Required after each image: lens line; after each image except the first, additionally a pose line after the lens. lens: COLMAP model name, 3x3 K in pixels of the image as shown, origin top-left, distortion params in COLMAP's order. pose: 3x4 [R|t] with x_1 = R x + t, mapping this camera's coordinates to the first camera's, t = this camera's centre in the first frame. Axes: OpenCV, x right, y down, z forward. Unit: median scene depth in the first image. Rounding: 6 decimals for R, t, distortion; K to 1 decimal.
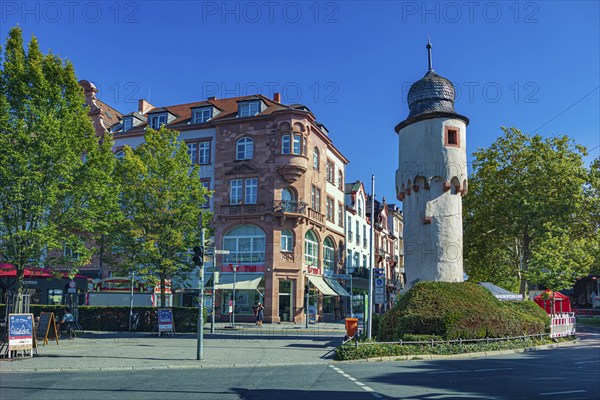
lens RADIAL K [[468.6, 0, 299.9], [0, 468.6, 245.5], [0, 0, 1]] dist [-0.003798, 0.000739]
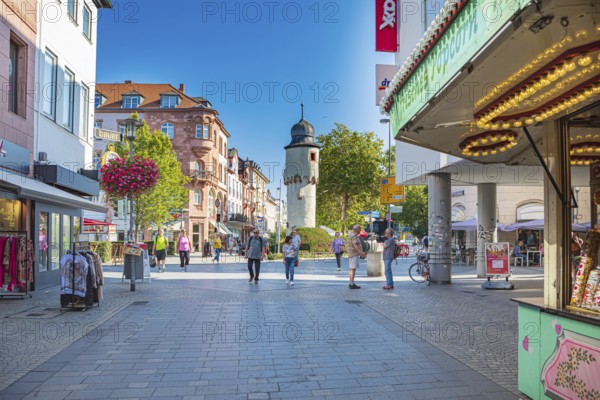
lens RADIAL K [[468.6, 0, 299.9], [0, 468.6, 245.5], [0, 0, 1]] dist [-0.003798, 0.000739]
pose [[0.941156, -0.013611, 0.337697, -0.223744], [-0.030445, 0.991712, 0.124822, -0.052983], [-0.336597, -0.127758, 0.932942, -0.495835]]
